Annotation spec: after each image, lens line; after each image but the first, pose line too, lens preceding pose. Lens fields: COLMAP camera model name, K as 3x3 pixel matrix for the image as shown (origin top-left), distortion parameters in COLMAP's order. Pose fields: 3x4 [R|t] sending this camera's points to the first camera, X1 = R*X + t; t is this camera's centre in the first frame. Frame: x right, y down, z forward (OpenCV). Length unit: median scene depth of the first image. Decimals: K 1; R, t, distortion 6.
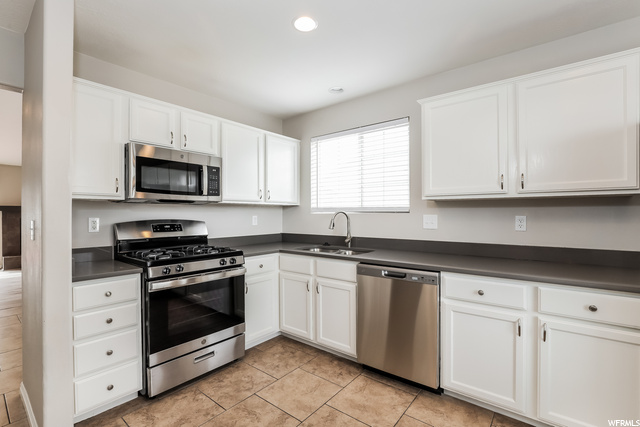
lens RADIAL K [[292.1, 0, 321.2], [0, 292.1, 213.1], [0, 0, 1]] dist [0.000416, -0.000079]
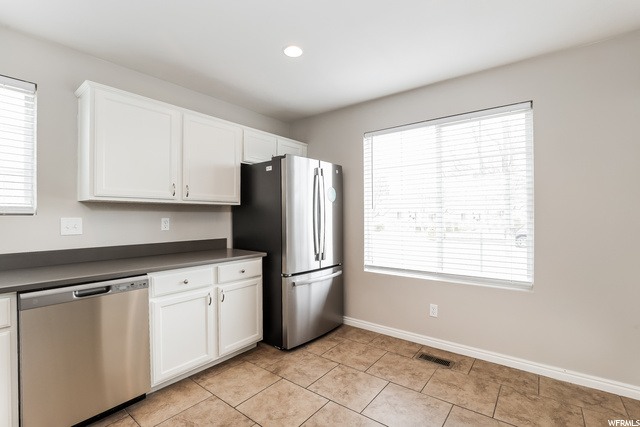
lens RADIAL K [[292.1, 0, 322.5], [0, 292.1, 213.5], [0, 0, 1]] dist [0.000416, -0.000079]
pose [[0.012683, 0.010175, 0.999868, -0.590886], [0.000798, 0.999948, -0.010186, 0.003269], [-0.999919, 0.000927, 0.012674, 0.385066]]
